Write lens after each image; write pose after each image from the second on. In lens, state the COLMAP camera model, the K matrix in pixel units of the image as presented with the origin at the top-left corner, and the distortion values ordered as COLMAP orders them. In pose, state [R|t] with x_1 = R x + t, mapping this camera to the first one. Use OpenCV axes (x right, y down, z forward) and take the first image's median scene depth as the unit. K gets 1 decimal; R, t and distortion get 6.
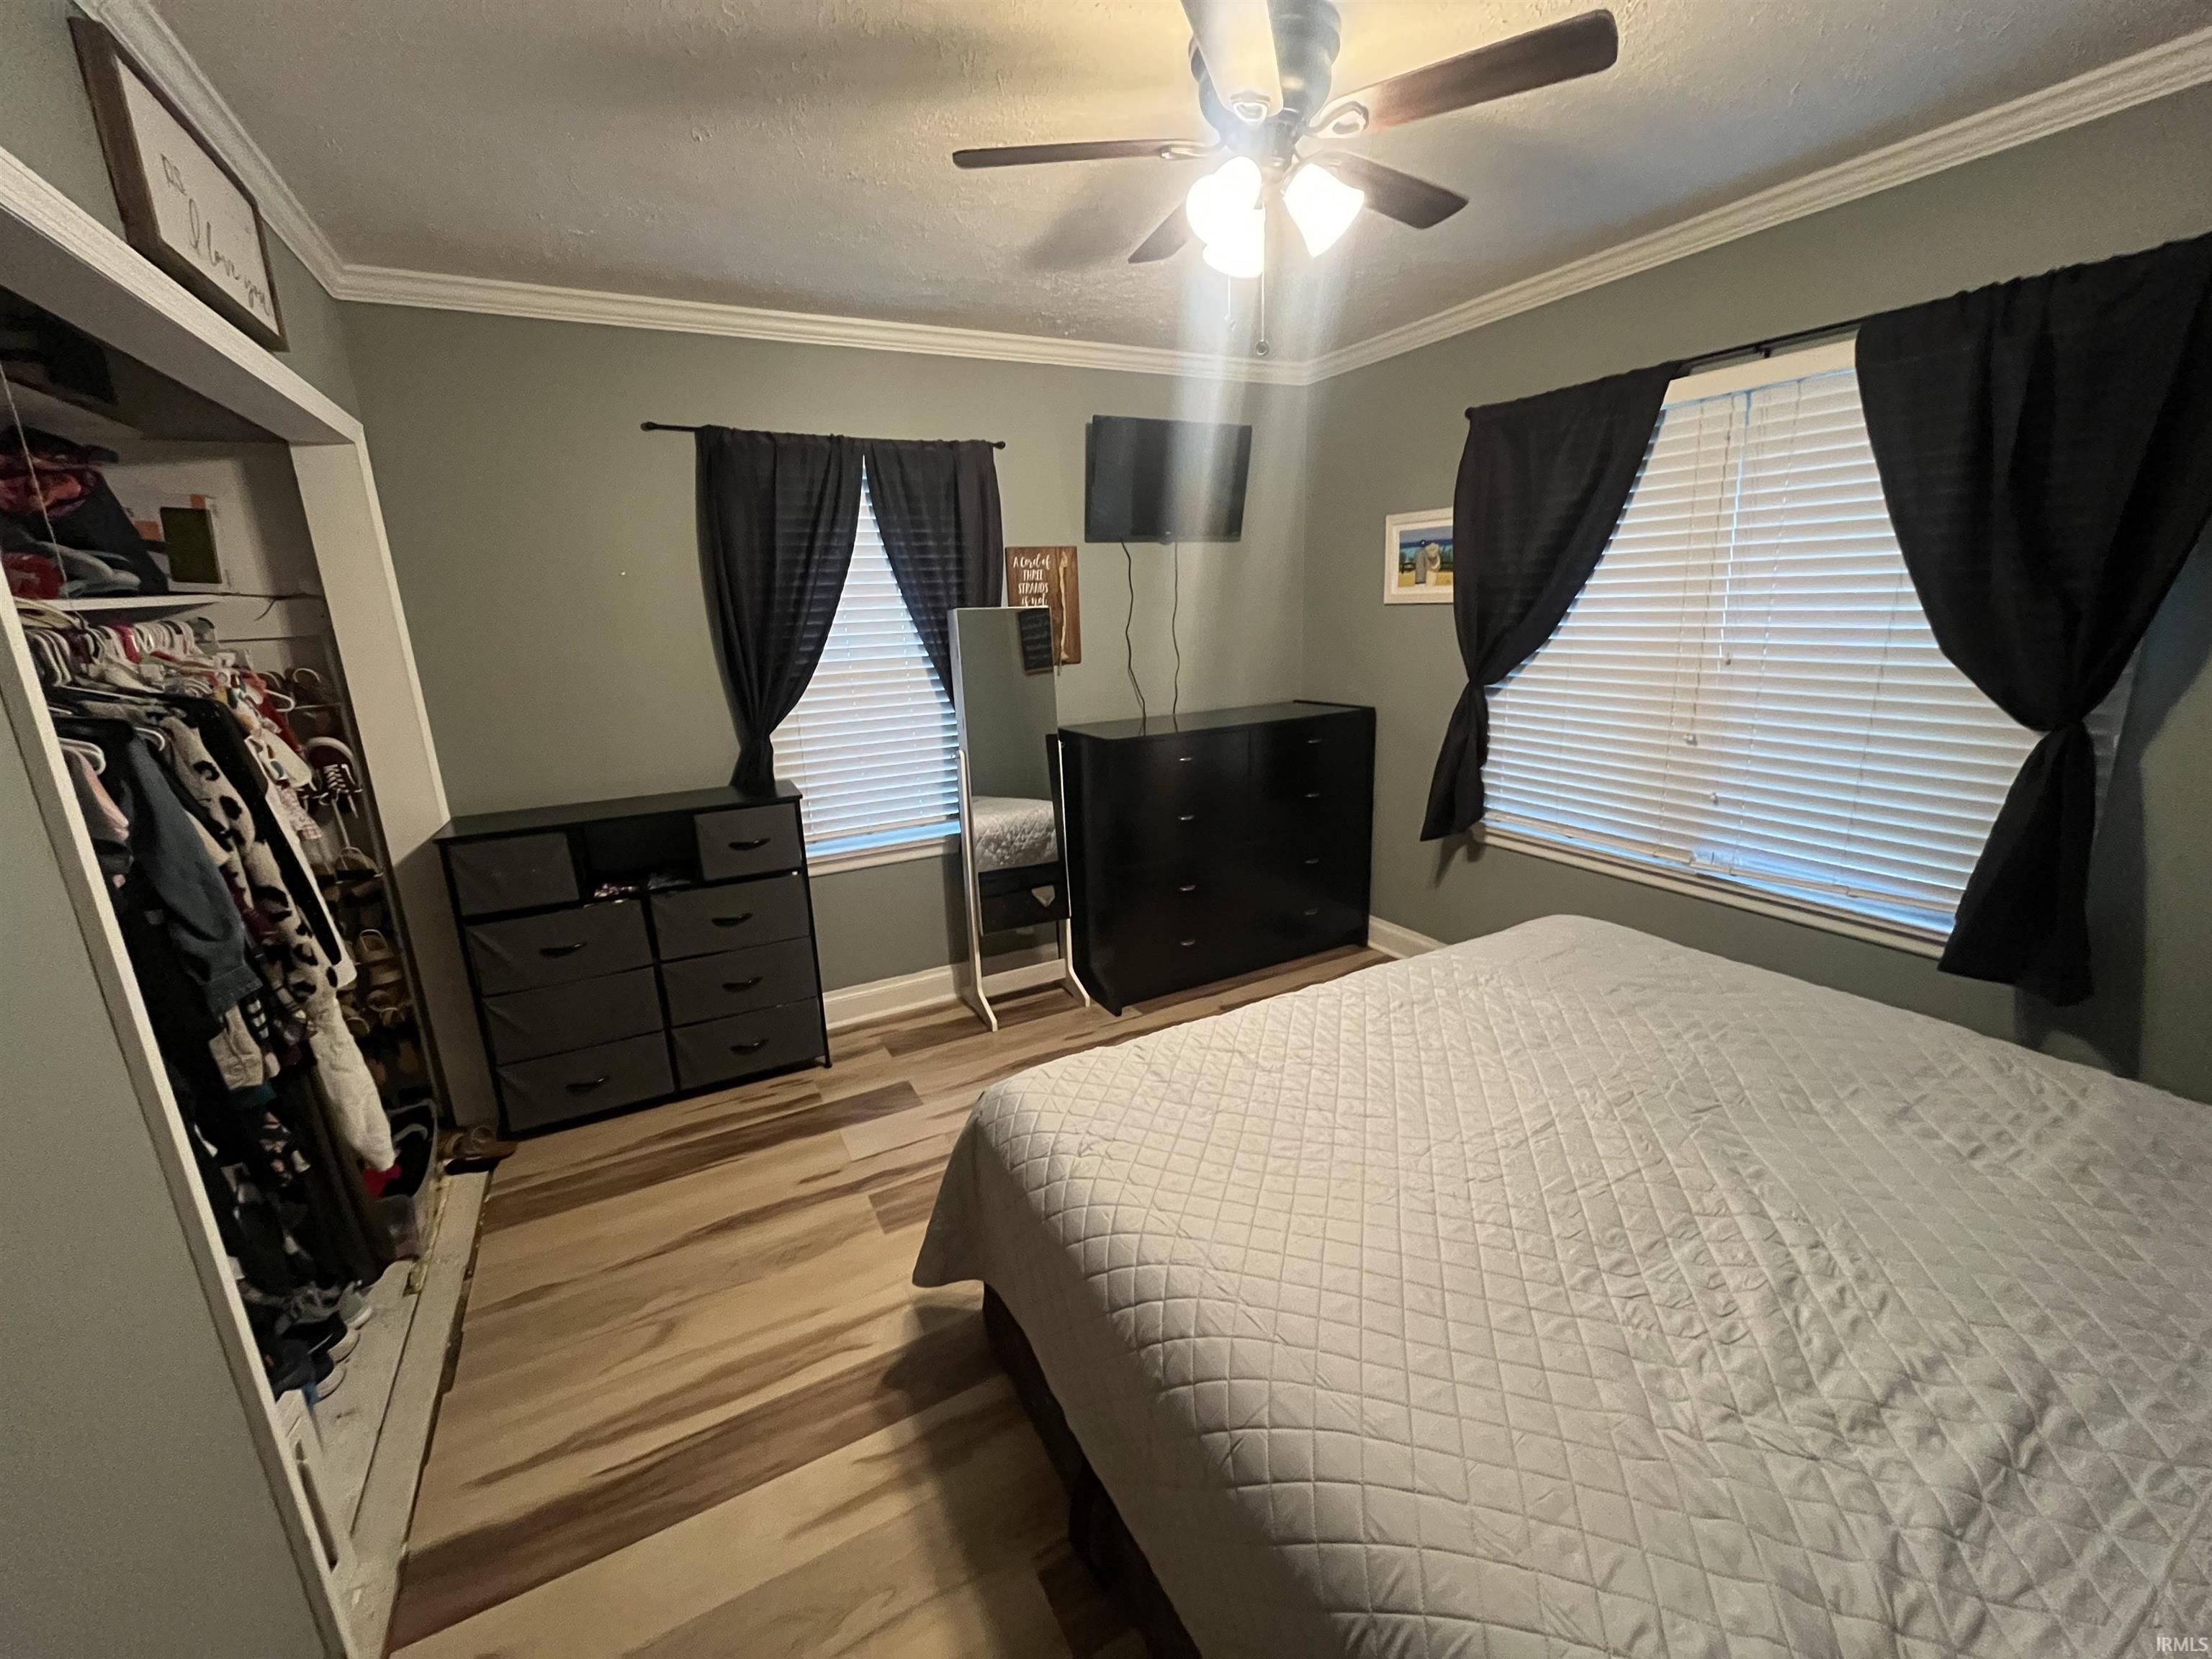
lens RADIAL K [[890.9, 0, 1096.8], [0, 890.9, 812.4], [0, 0, 1]] dist [-0.005087, -0.000031]
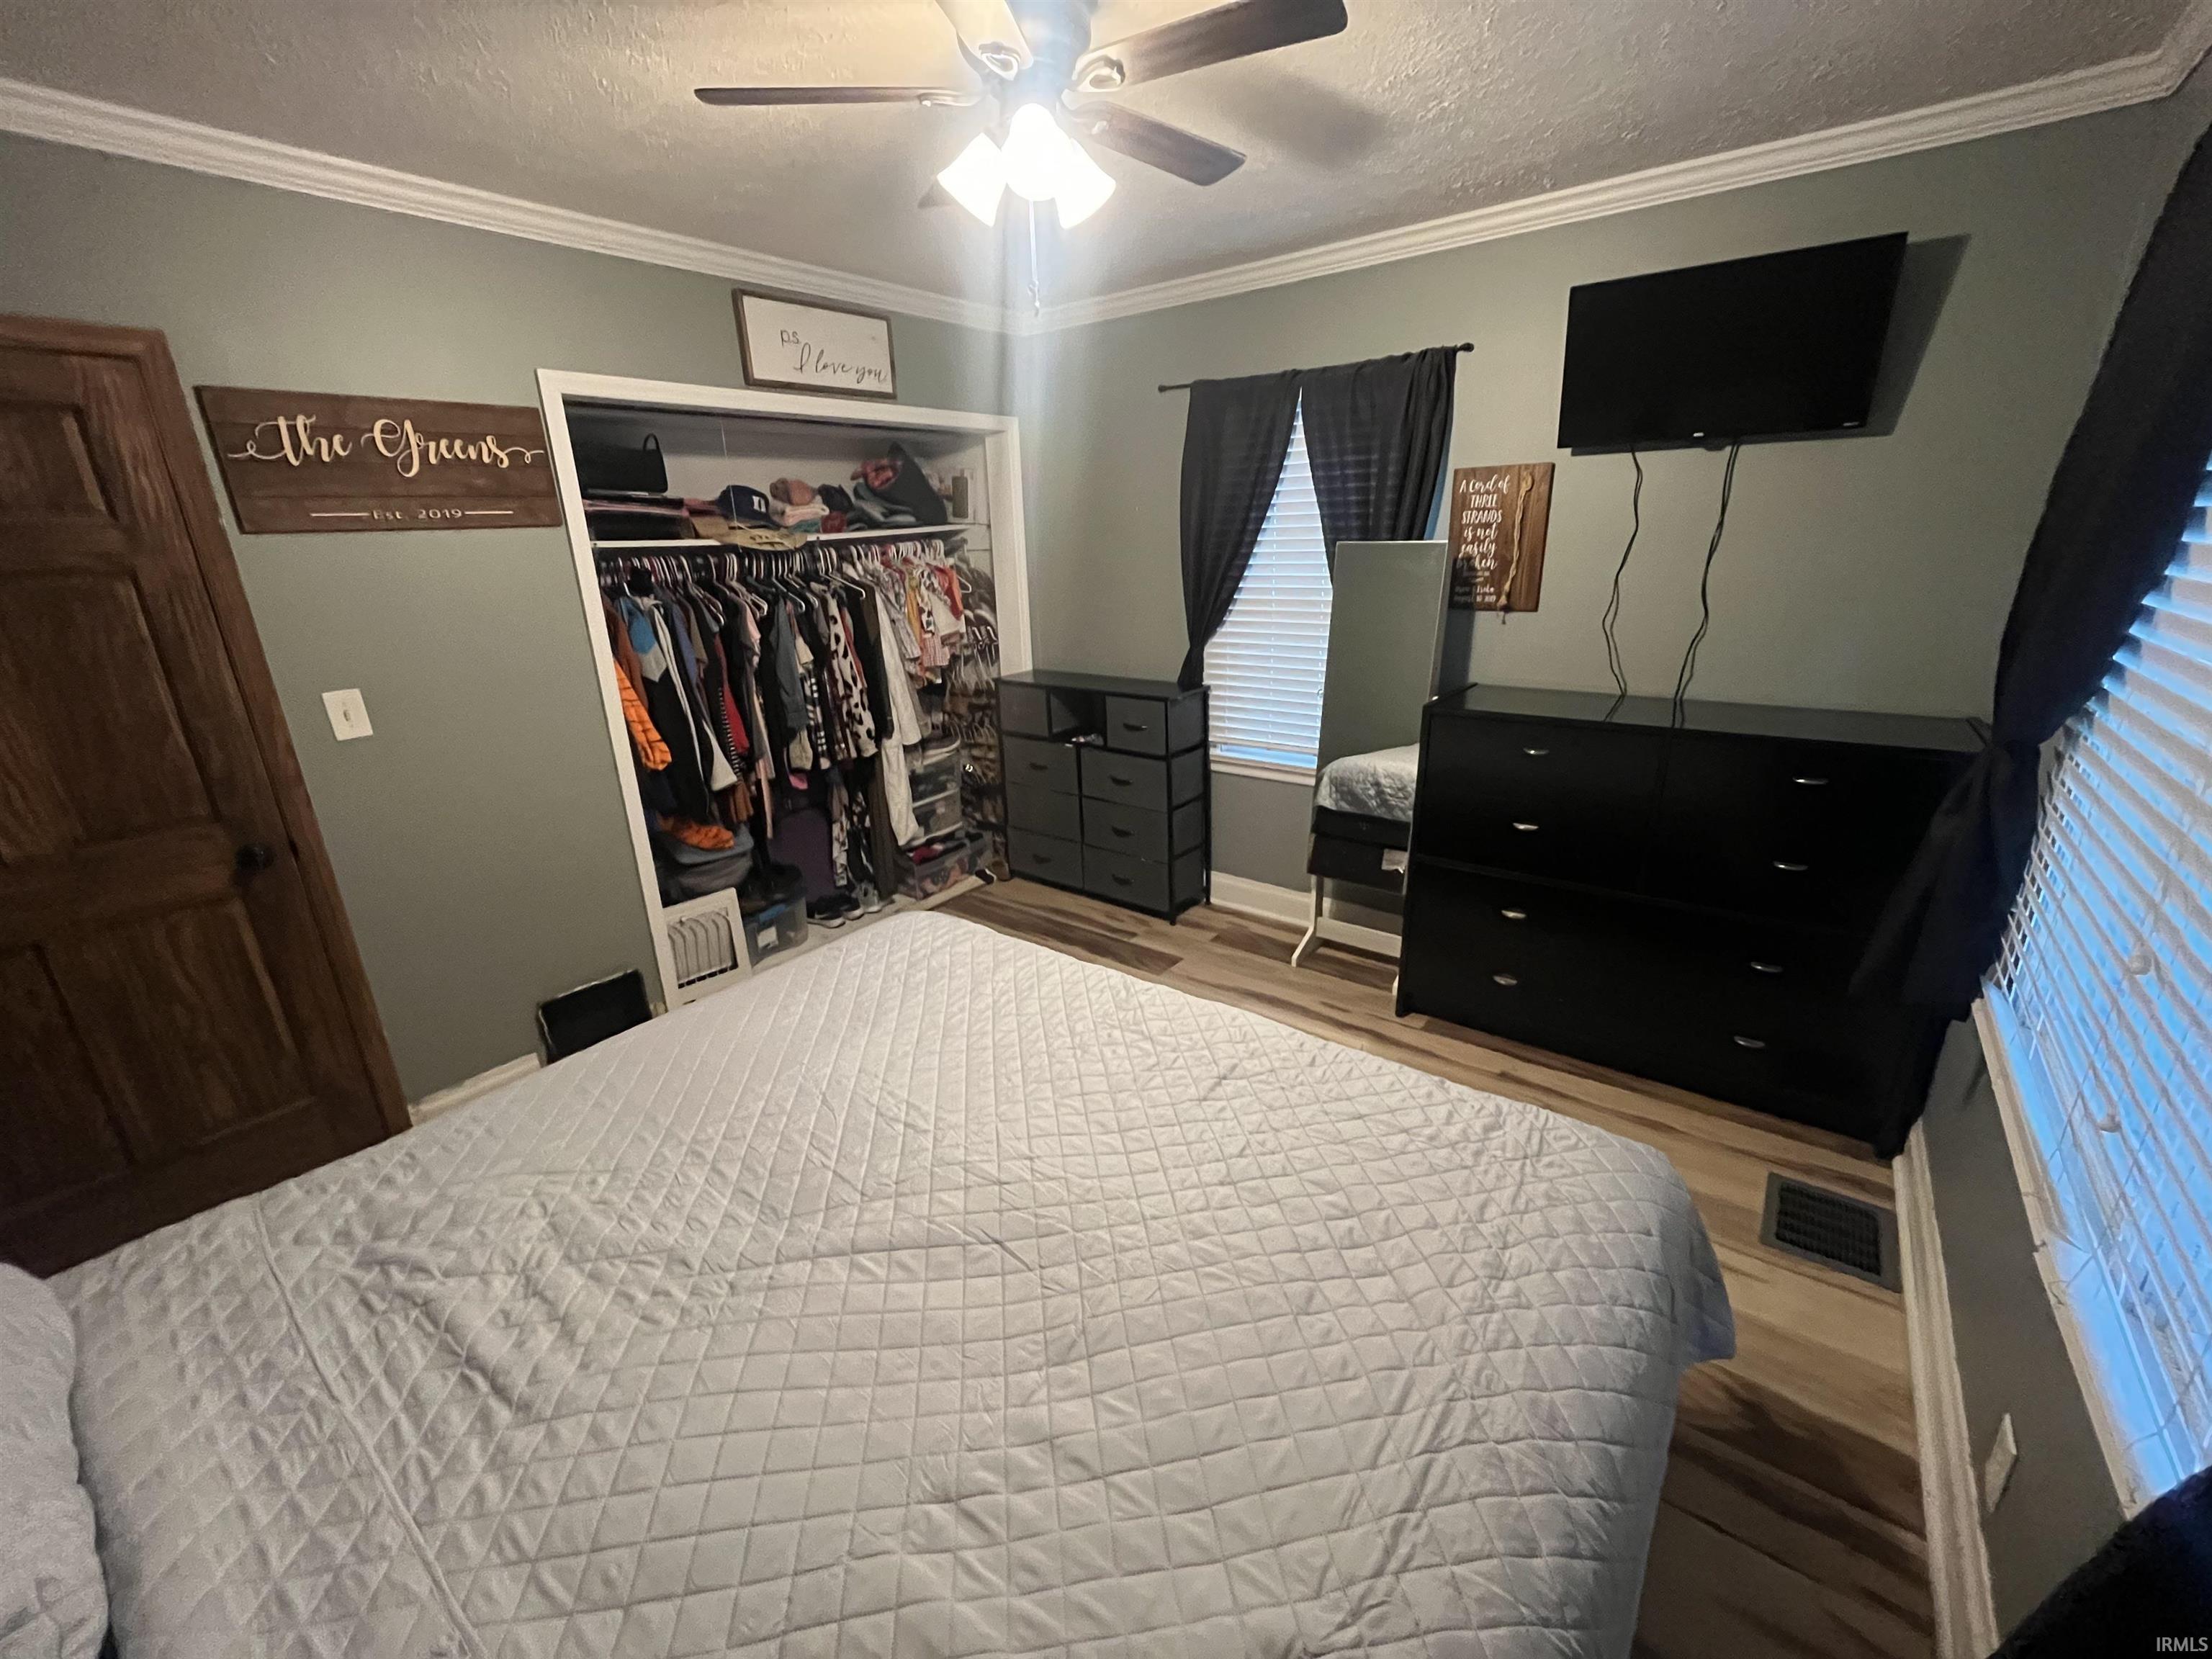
lens RADIAL K [[890.9, 0, 1096.8], [0, 890.9, 812.4], [0, 0, 1]] dist [-0.005087, -0.000031]
pose [[0.414639, 0.293745, -0.861272, 0.651011], [-0.195269, 0.953140, 0.231070, -0.119421], [0.888788, 0.072369, 0.452569, 0.344726]]
